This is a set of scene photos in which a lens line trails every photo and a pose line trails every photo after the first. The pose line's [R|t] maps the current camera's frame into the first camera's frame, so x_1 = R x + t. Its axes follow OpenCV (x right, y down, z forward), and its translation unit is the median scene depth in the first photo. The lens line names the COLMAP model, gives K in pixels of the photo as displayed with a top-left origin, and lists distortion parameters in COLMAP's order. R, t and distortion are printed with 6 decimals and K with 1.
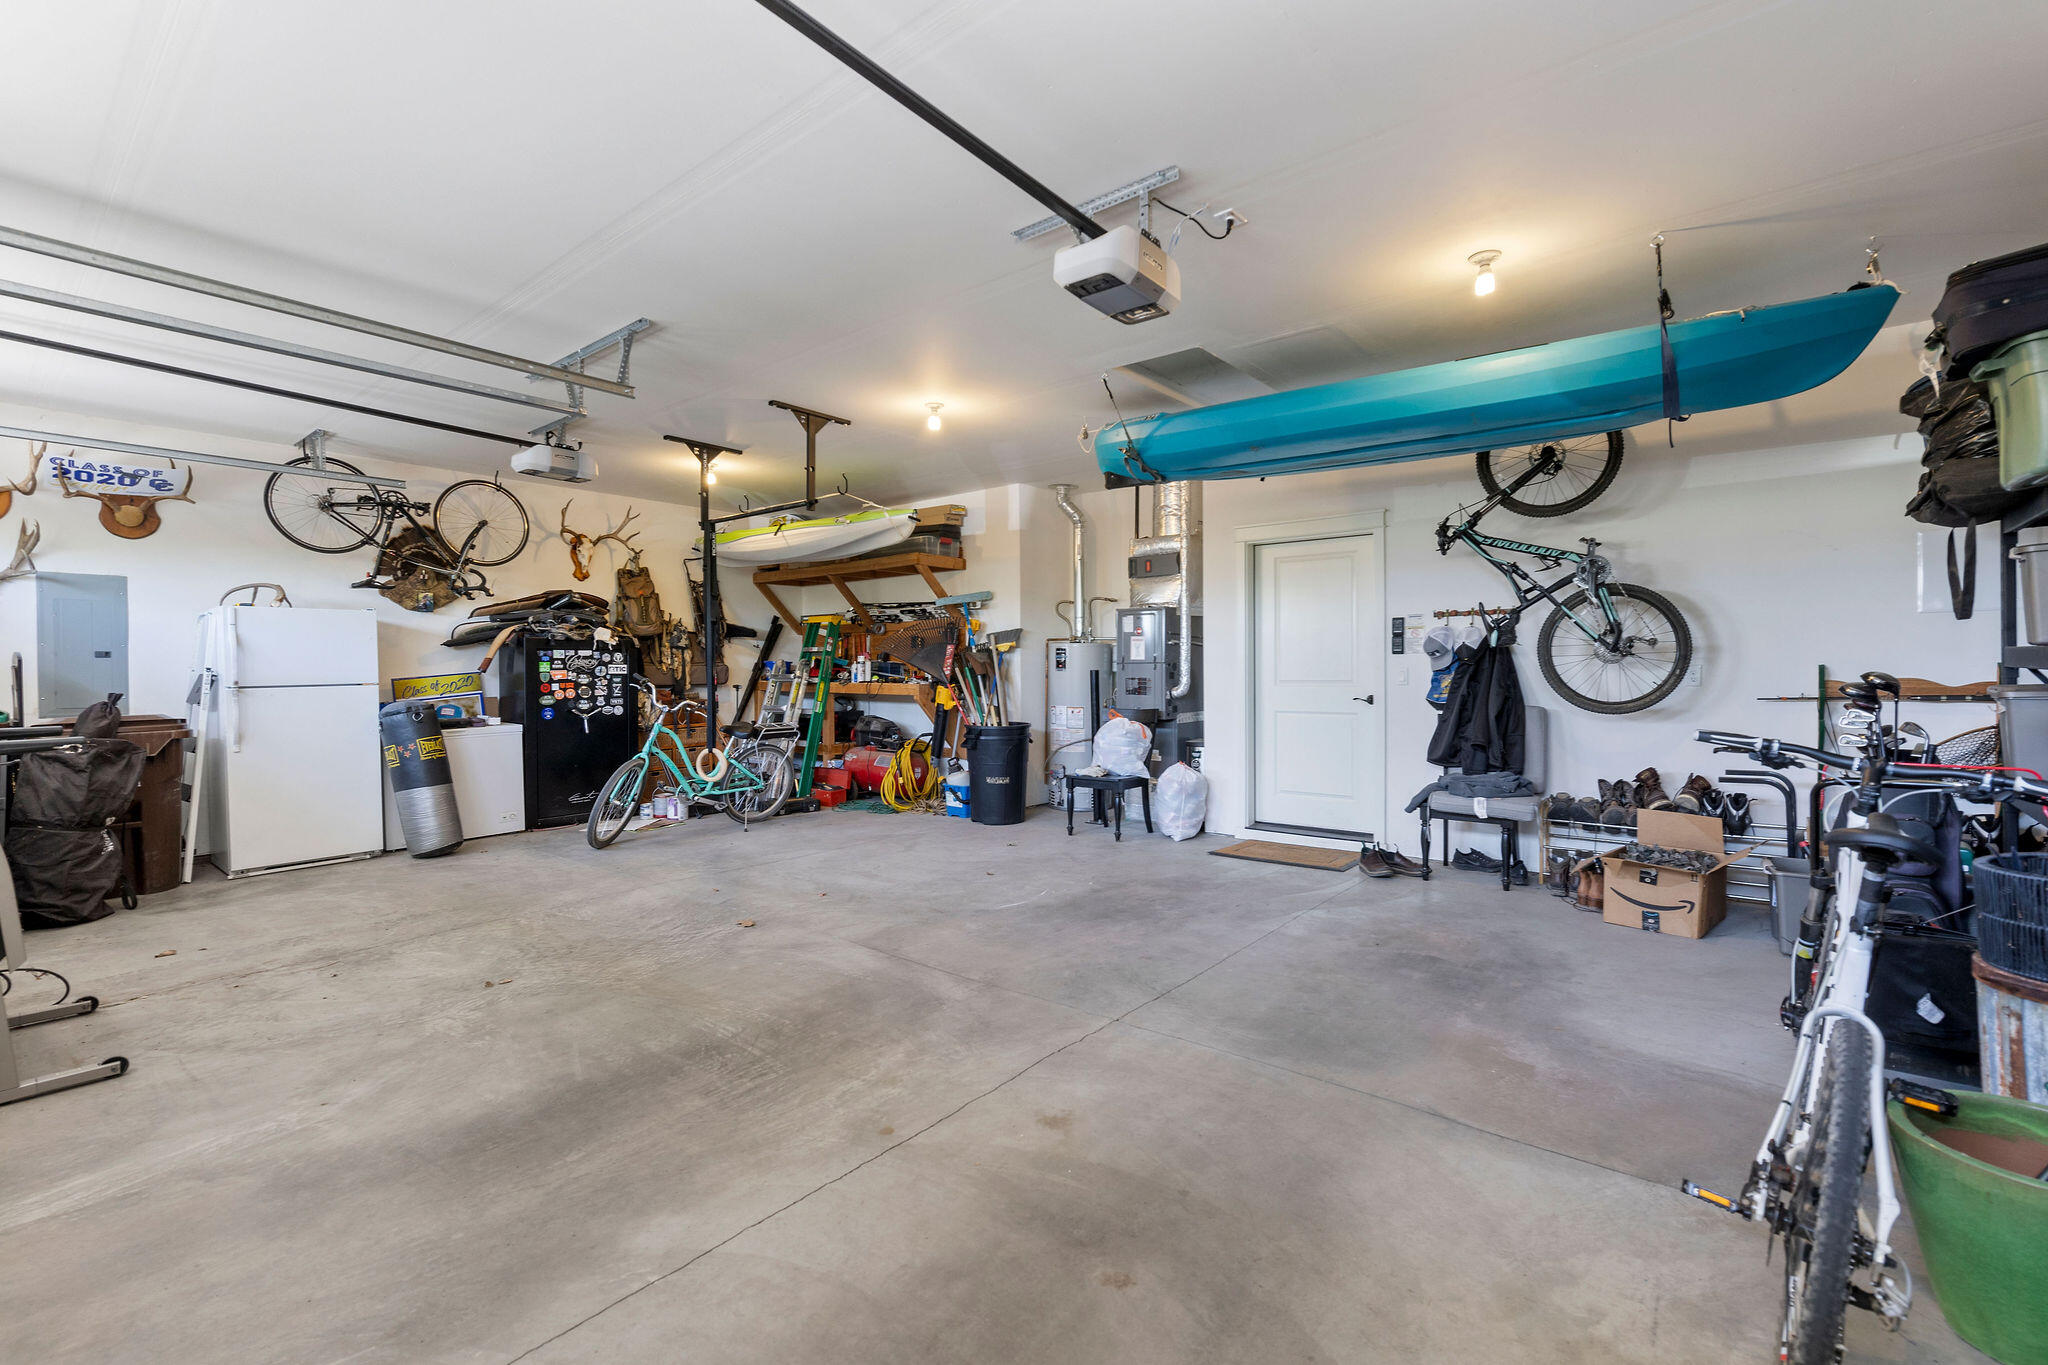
lens RADIAL K [[886.4, 0, 1022.1], [0, 886.4, 676.1], [0, 0, 1]] dist [-0.001101, 0.001112]
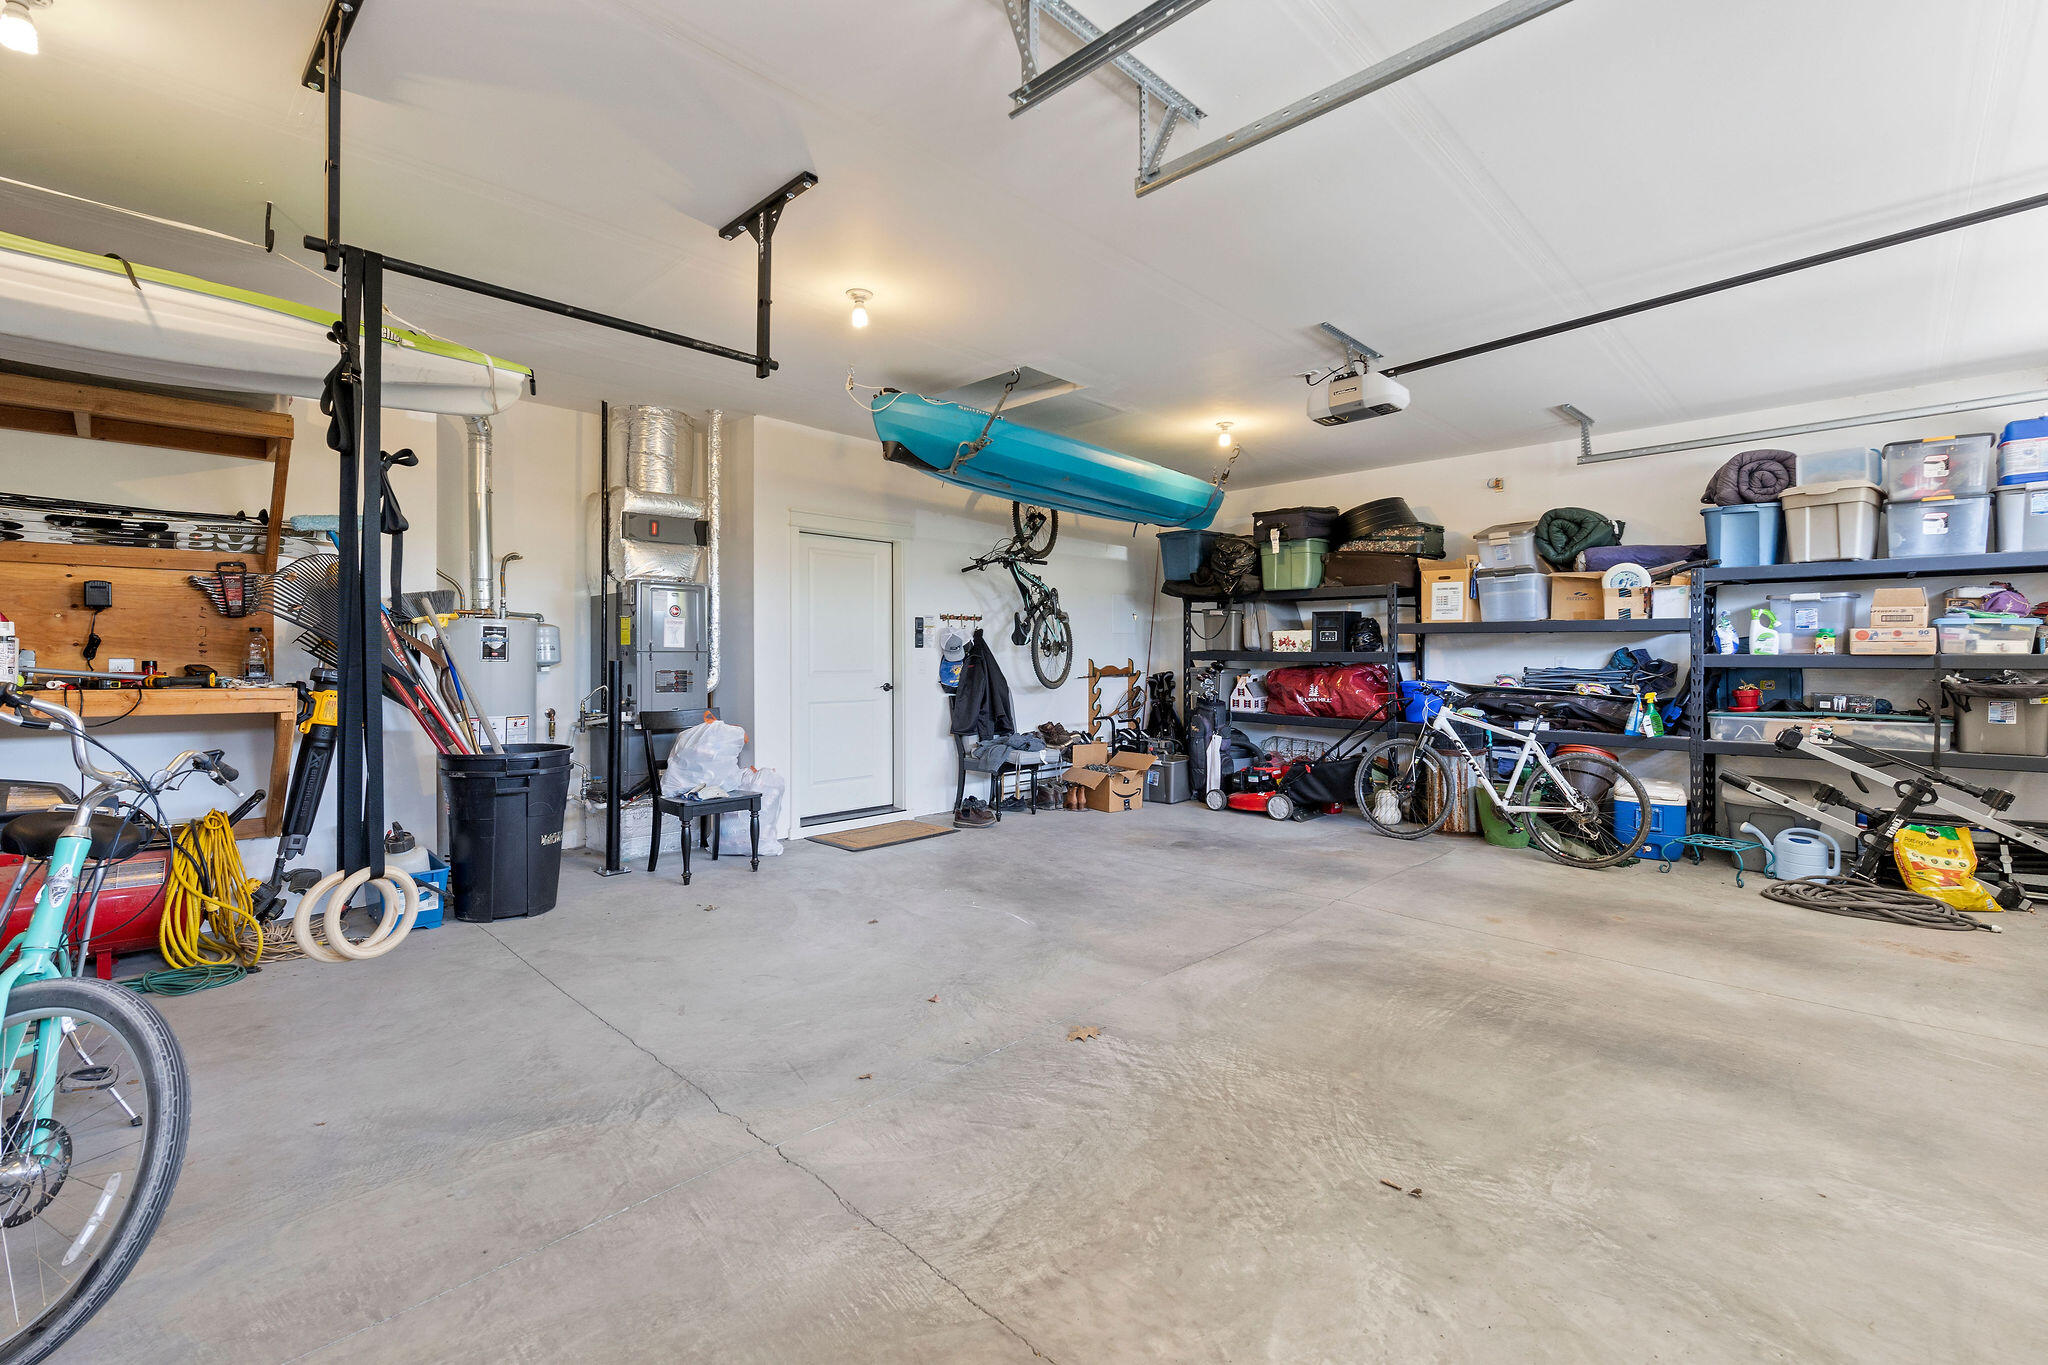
lens RADIAL K [[886.4, 0, 1023.5], [0, 886.4, 668.7], [0, 0, 1]] dist [-0.001101, 0.001112]
pose [[0.084262, -0.005948, 0.996426, -1.140953], [0.007525, 0.999957, 0.005333, -0.002837], [-0.996415, 0.007049, 0.084303, 1.143696]]
